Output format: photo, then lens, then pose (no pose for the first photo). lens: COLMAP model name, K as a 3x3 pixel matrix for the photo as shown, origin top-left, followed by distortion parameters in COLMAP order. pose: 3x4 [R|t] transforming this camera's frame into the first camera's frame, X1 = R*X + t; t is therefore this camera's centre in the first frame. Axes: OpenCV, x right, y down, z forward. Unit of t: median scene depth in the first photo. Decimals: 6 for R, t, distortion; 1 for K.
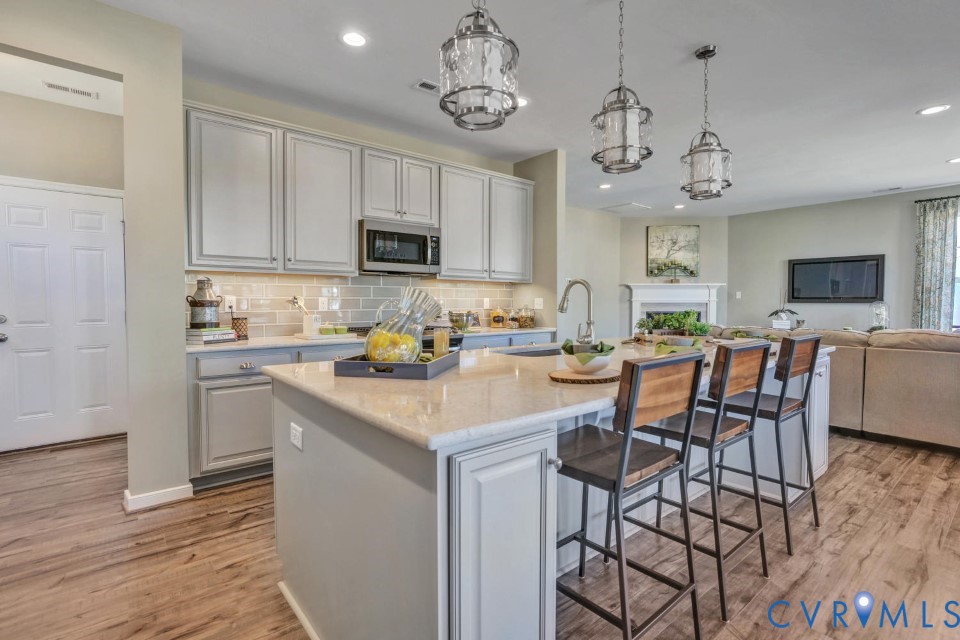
lens RADIAL K [[453.5, 0, 479.7], [0, 453.5, 311.1], [0, 0, 1]] dist [-0.022404, -0.000268]
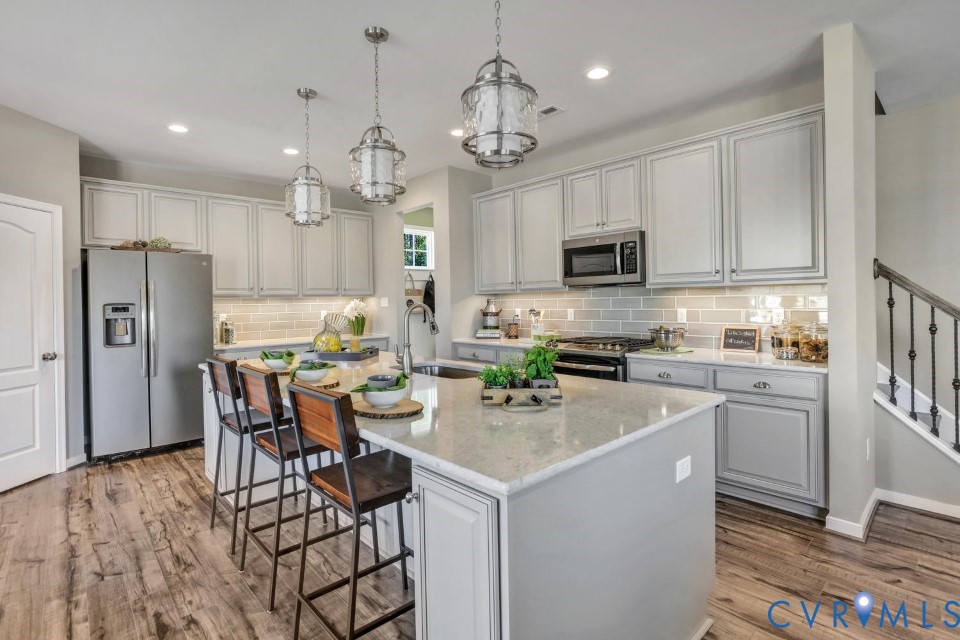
lens RADIAL K [[468.1, 0, 482.3], [0, 468.1, 304.5], [0, 0, 1]] dist [-0.020321, 0.000333]
pose [[0.063764, 0.001840, -0.997963, 0.802025], [-0.007540, 0.999971, 0.001362, -0.039162], [0.997937, 0.007438, 0.063776, 0.648041]]
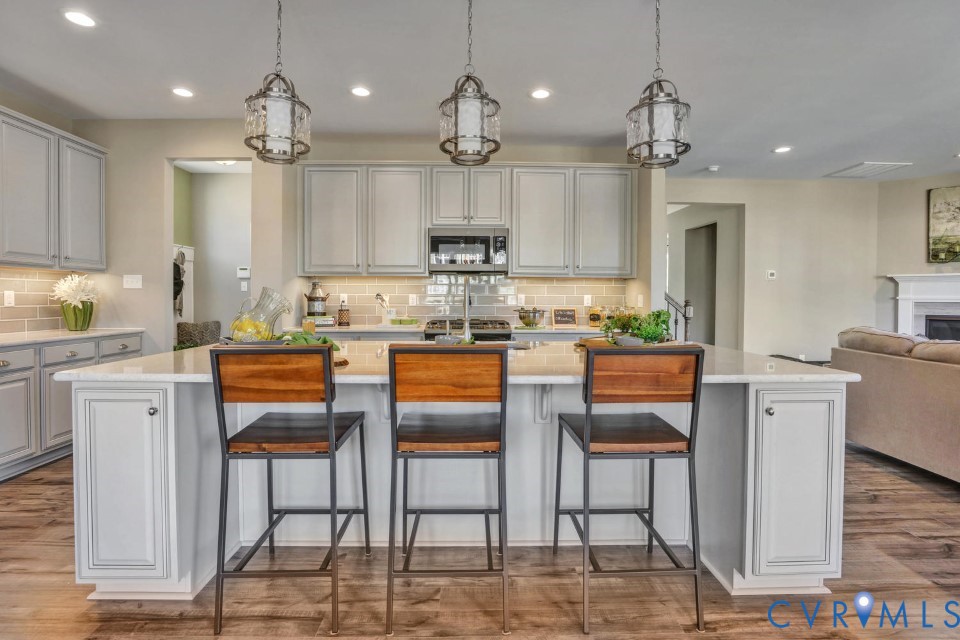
lens RADIAL K [[456.7, 0, 480.6], [0, 456.7, 304.4], [0, 0, 1]] dist [-0.034981, -0.000181]
pose [[0.791054, 0.009597, -0.611670, 0.515156], [-0.016431, 0.999850, -0.005562, 0.000142], [0.611525, 0.014450, 0.791093, 0.132077]]
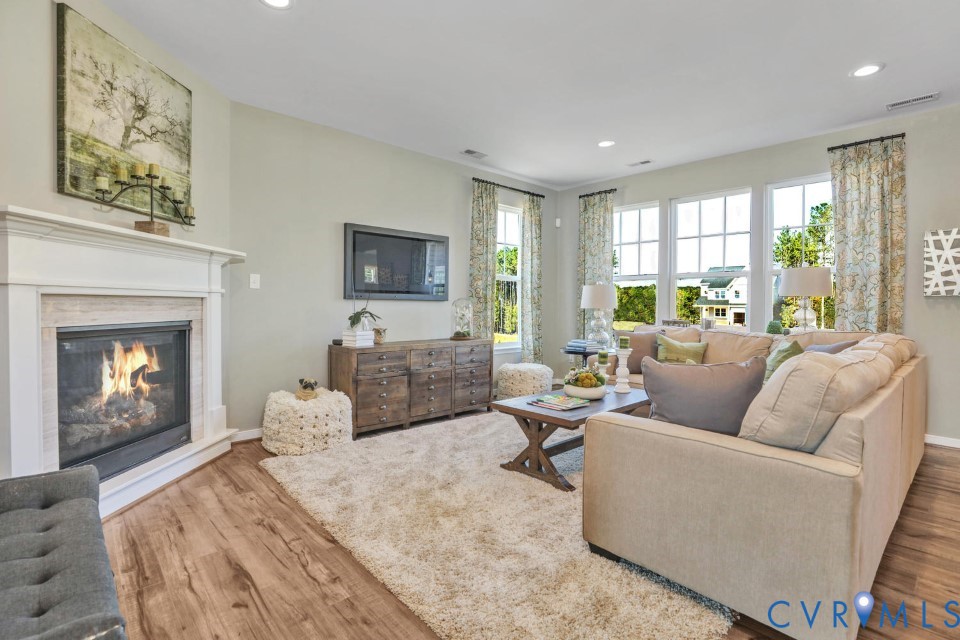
lens RADIAL K [[453.5, 0, 479.7], [0, 453.5, 311.1], [0, 0, 1]] dist [-0.022404, -0.000268]
pose [[-0.044686, -0.016628, 0.998863, 0.219972], [0.017771, 0.999690, 0.017437, -0.020783], [-0.998843, 0.018530, -0.044376, 1.637677]]
